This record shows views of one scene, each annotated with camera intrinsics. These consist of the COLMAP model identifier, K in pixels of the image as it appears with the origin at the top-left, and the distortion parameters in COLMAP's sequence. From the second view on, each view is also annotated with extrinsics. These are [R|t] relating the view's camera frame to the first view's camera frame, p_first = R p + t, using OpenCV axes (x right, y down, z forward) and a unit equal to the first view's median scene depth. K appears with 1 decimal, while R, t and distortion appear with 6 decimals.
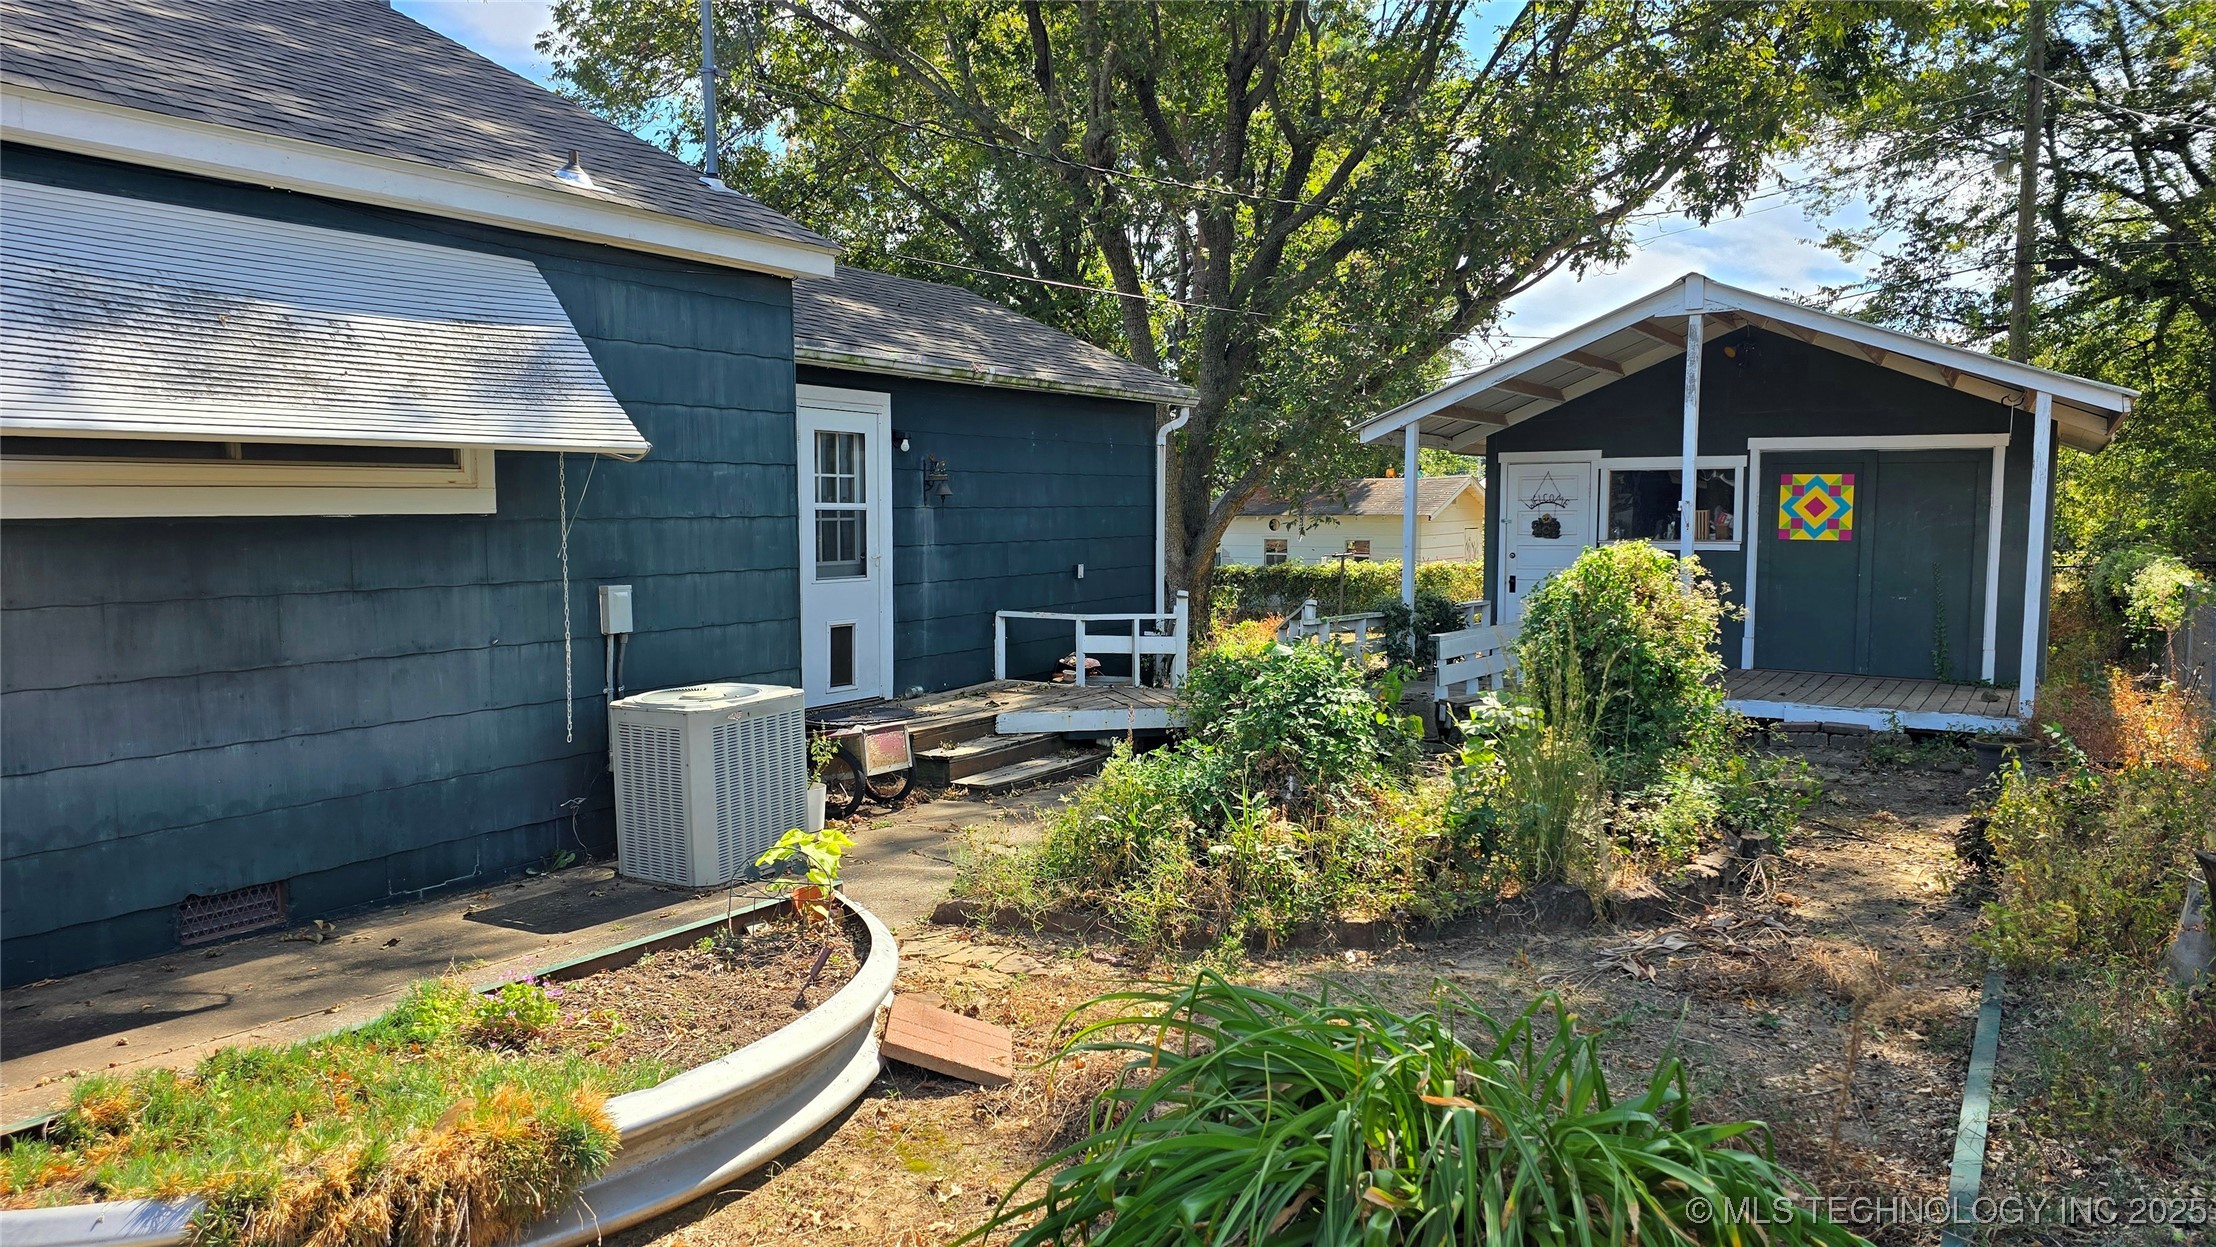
lens RADIAL K [[1476.5, 0, 1112.6], [0, 1476.5, 643.2], [0, 0, 1]] dist [0.052424, -0.004014]
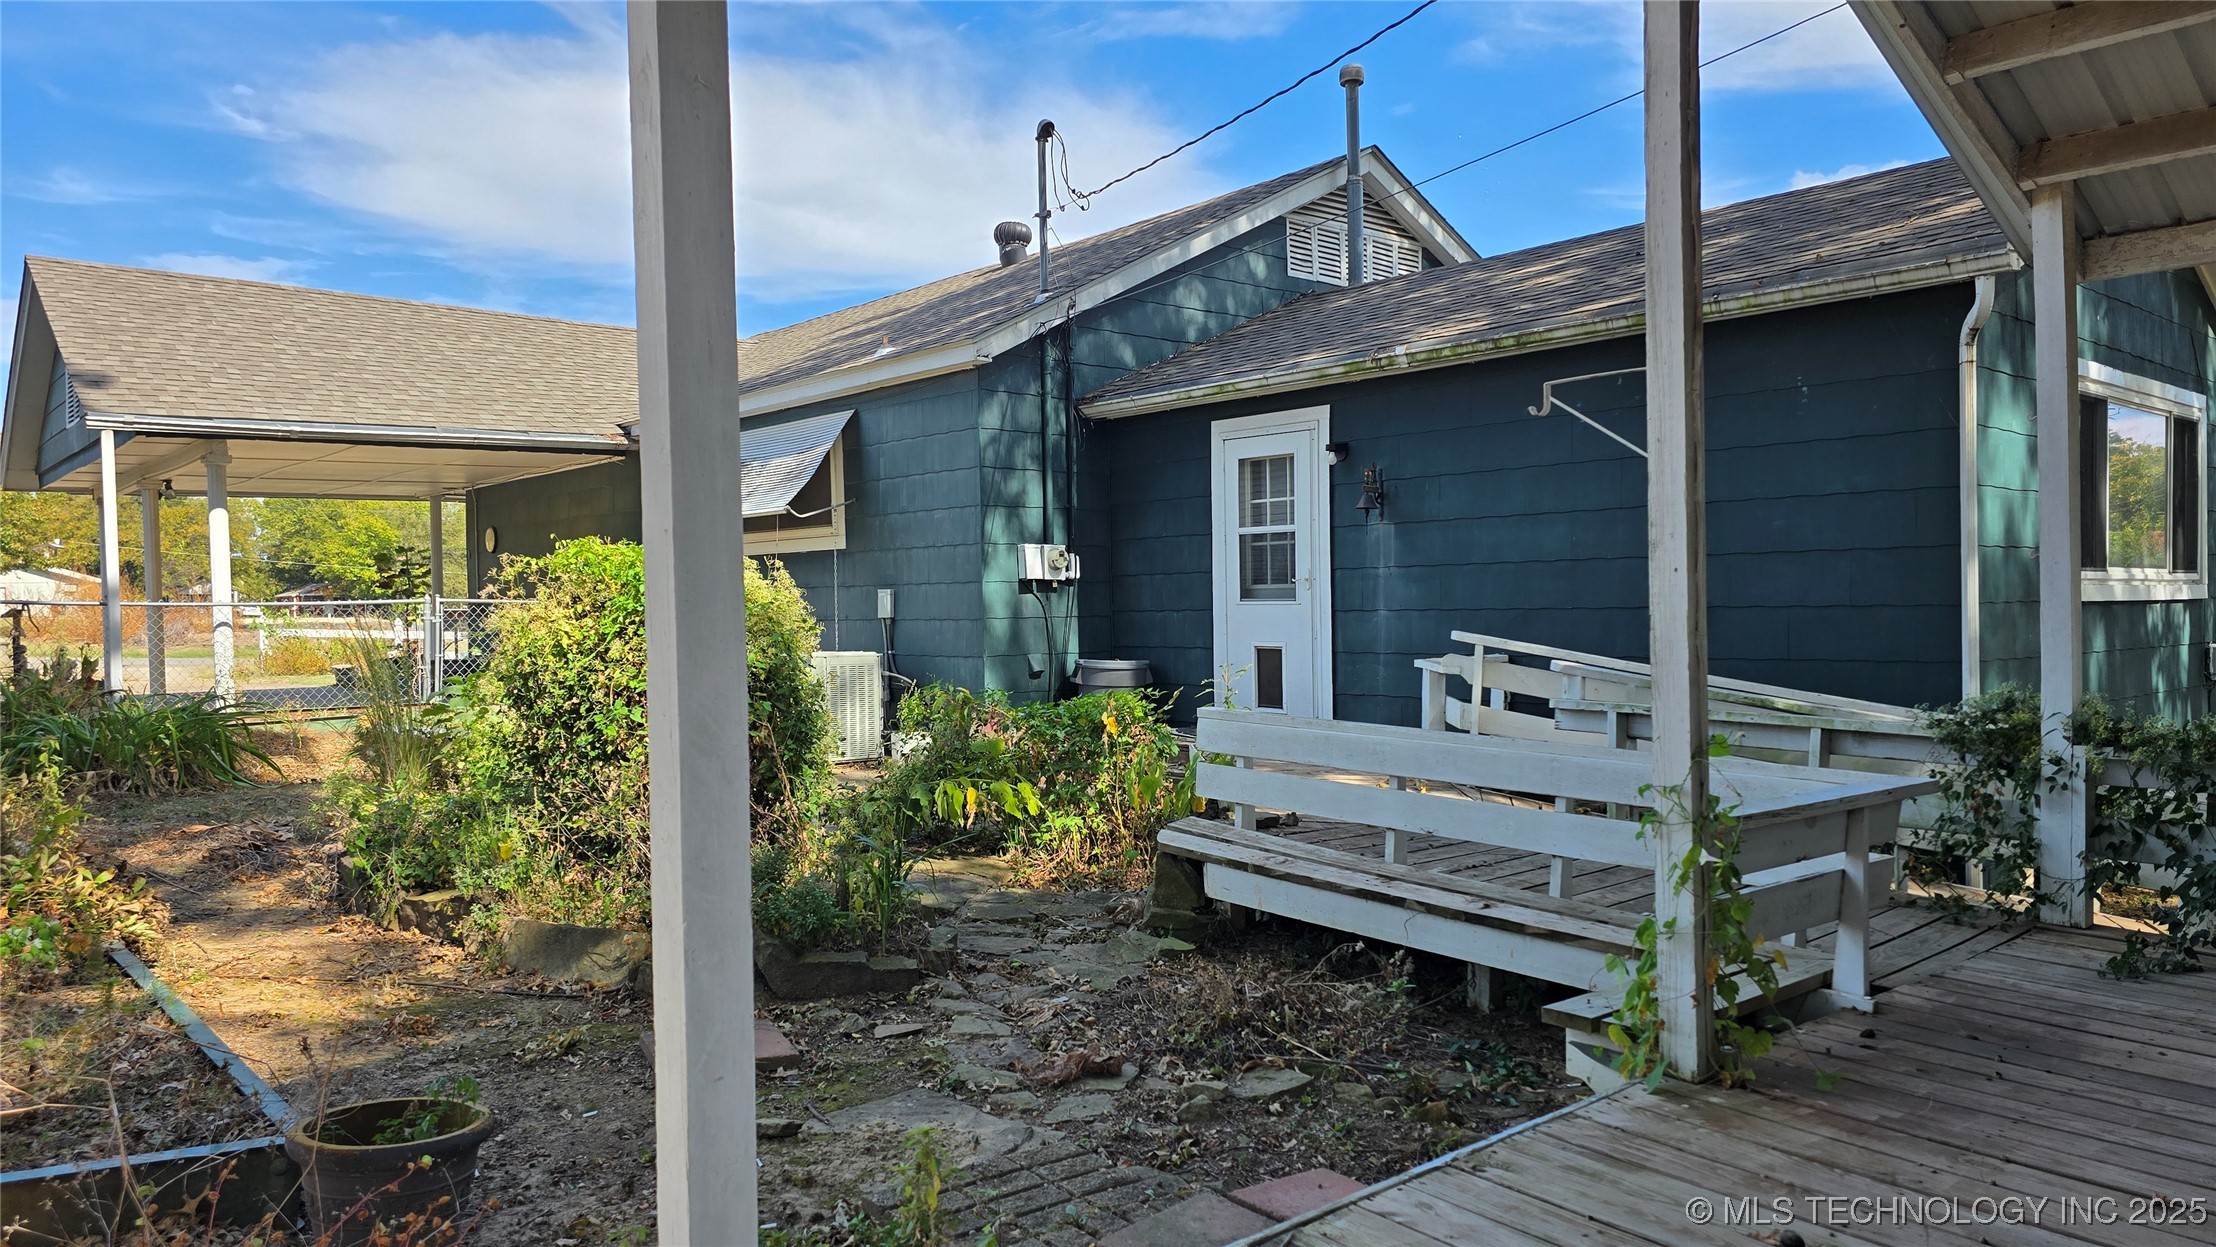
lens RADIAL K [[1476.5, 0, 1112.6], [0, 1476.5, 643.2], [0, 0, 1]] dist [0.052424, -0.004014]
pose [[-0.317239, 0.025181, -0.948011, 0.809066], [-0.080255, 0.995349, 0.053294, -0.060504], [0.944944, 0.092990, -0.313743, 1.224074]]
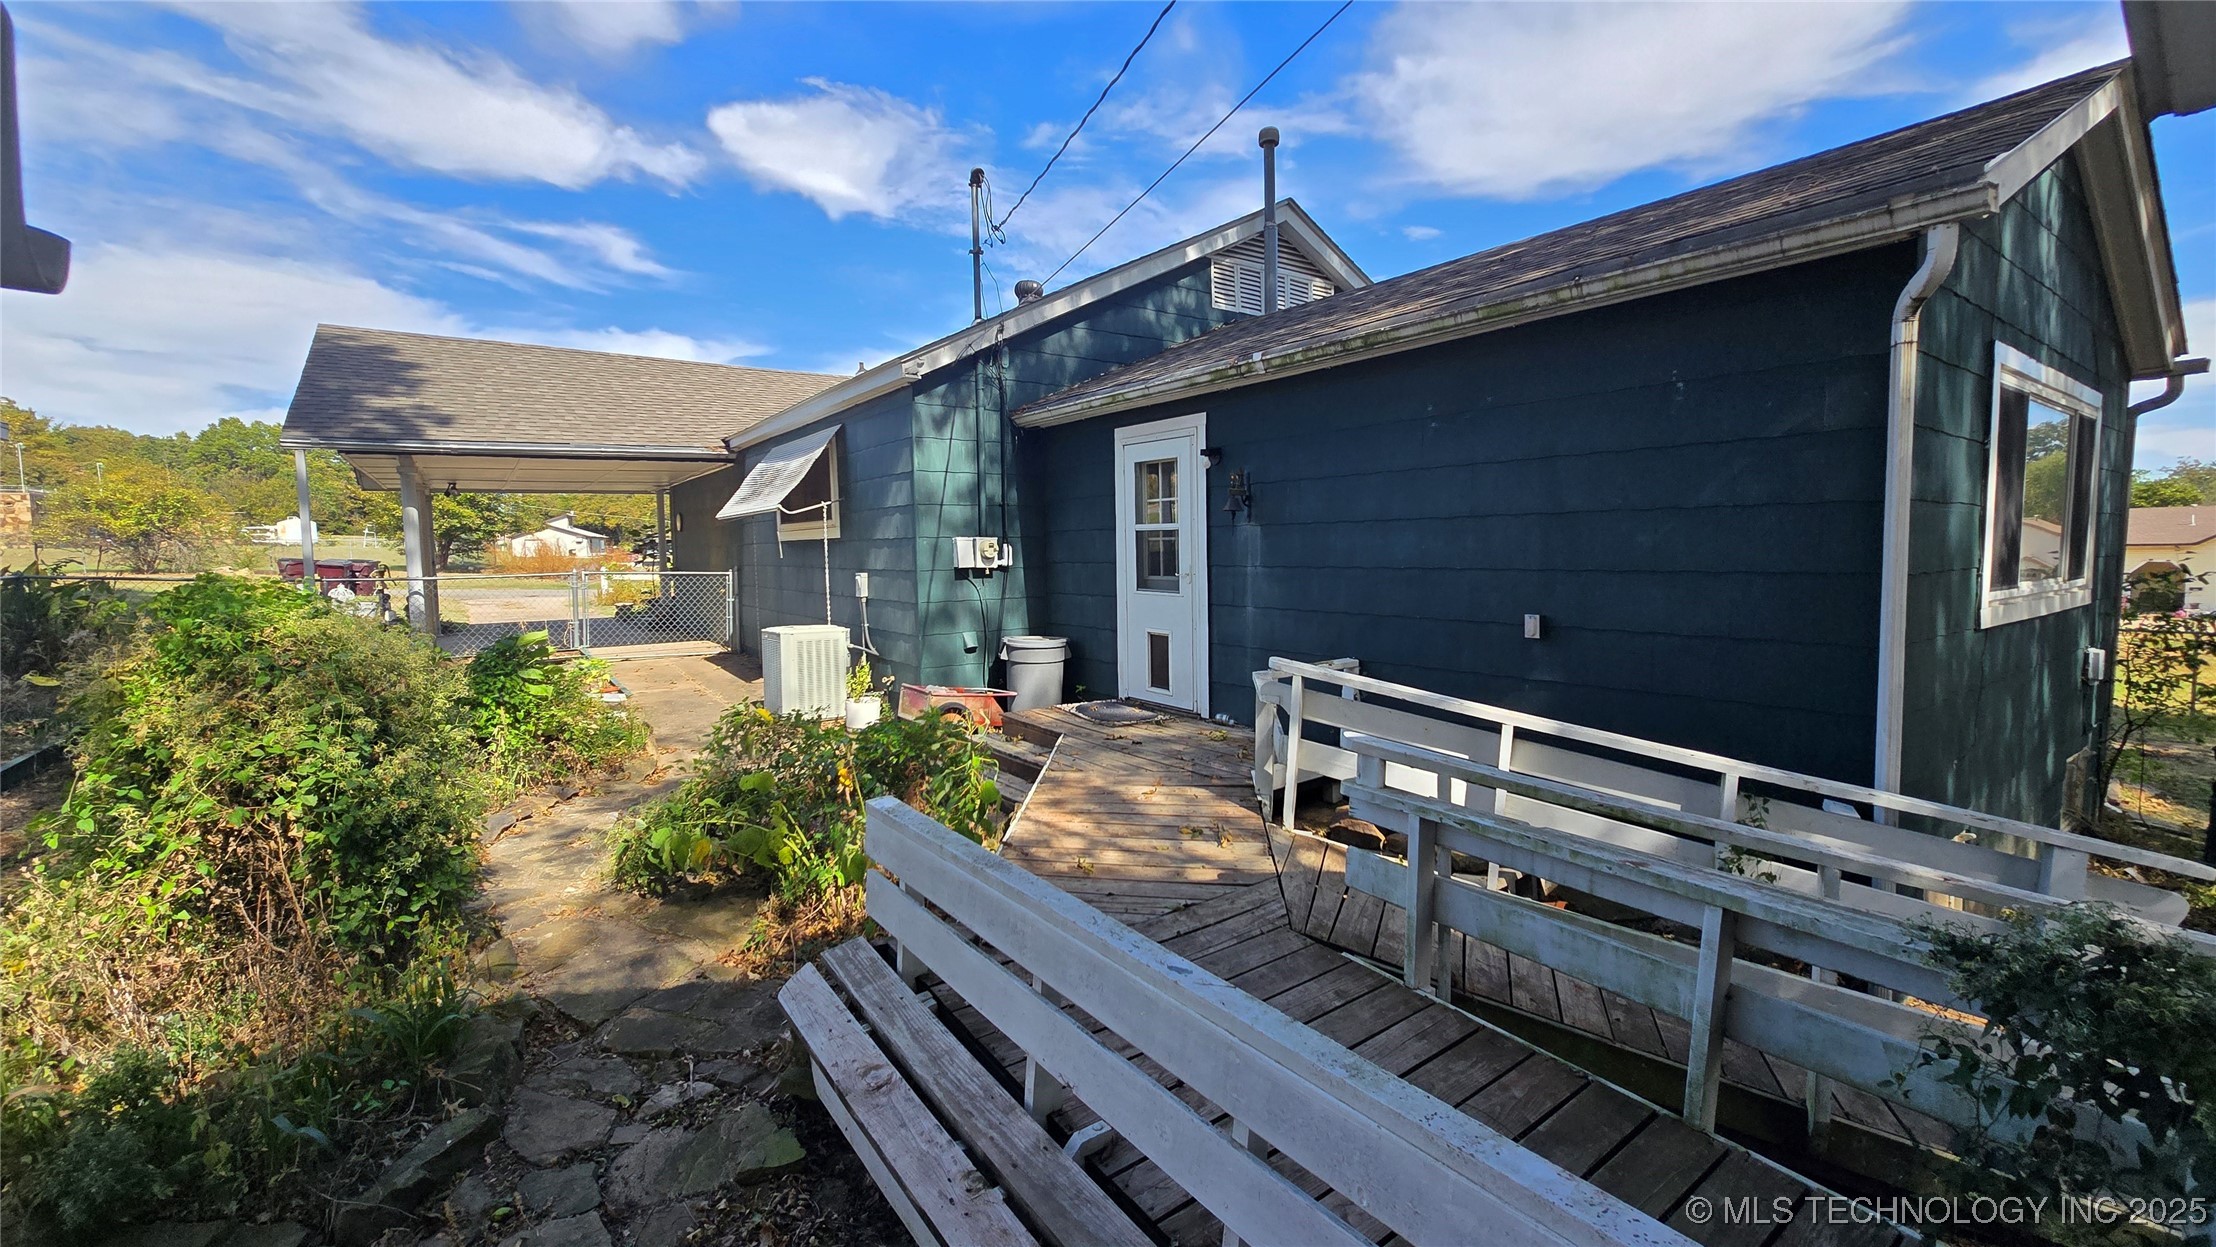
lens RADIAL K [[901.5, 0, 1108.1], [0, 901.5, 595.6], [0, 0, 1]] dist [0.001500, -0.000012]
pose [[-0.409337, 0.052908, -0.910848, 0.455037], [-0.075943, 0.992877, 0.091802, -0.100646], [0.909217, 0.106750, -0.402404, 1.245537]]
